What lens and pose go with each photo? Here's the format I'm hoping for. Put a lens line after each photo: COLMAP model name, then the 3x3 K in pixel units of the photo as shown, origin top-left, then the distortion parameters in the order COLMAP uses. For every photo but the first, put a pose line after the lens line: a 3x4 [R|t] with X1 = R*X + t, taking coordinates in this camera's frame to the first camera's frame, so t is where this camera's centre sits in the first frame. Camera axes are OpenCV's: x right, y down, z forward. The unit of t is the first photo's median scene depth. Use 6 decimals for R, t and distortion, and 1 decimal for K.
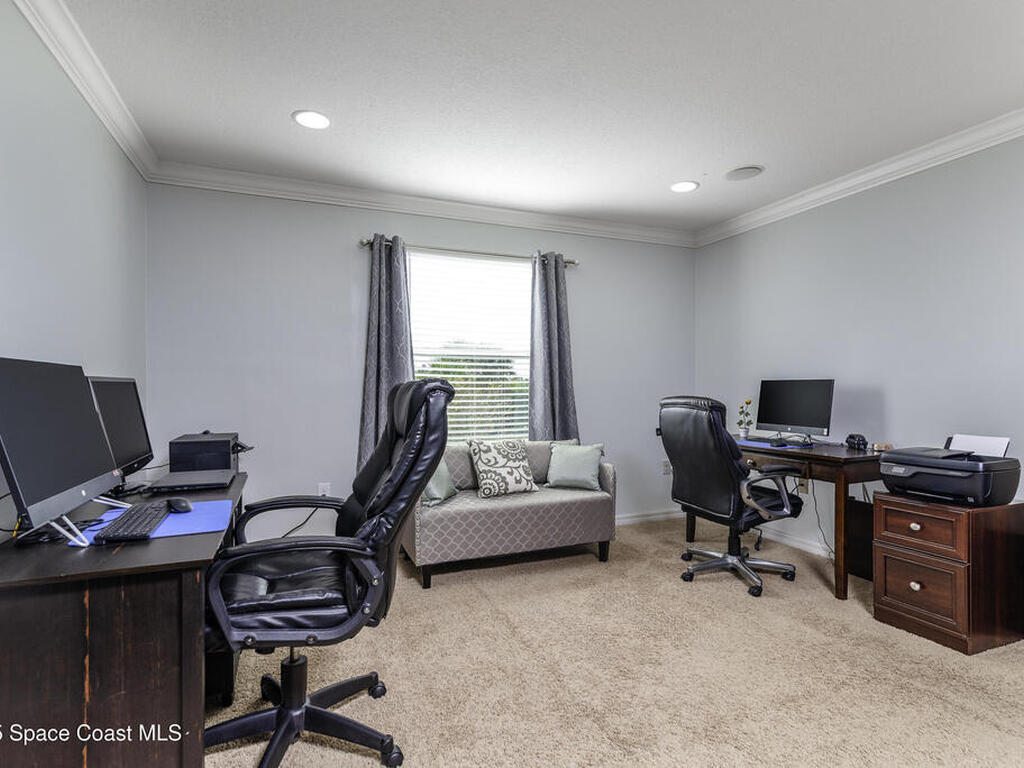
lens RADIAL K [[548.1, 0, 511.9], [0, 548.1, 391.0], [0, 0, 1]] dist [0.019596, -0.000267]
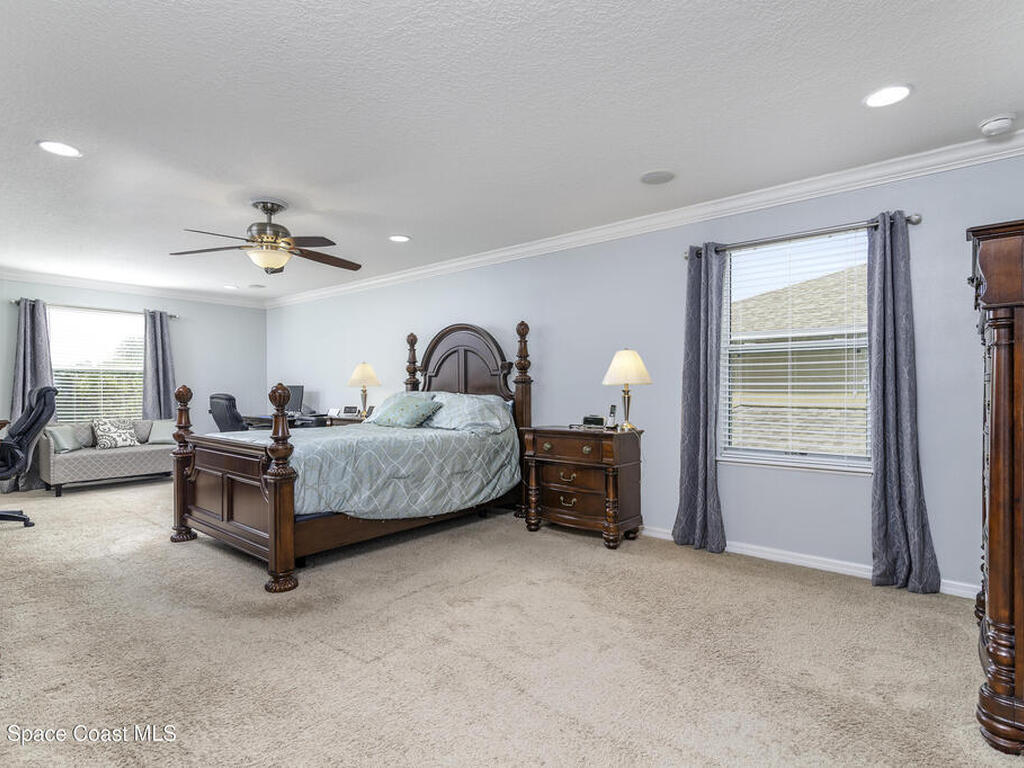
lens RADIAL K [[548.1, 0, 511.9], [0, 548.1, 391.0], [0, 0, 1]] dist [0.019596, -0.000267]
pose [[0.891128, -0.003492, 0.453739, 0.324764], [0.002846, 0.999994, 0.002106, -0.000789], [-0.453743, -0.000585, 0.891132, -1.235234]]
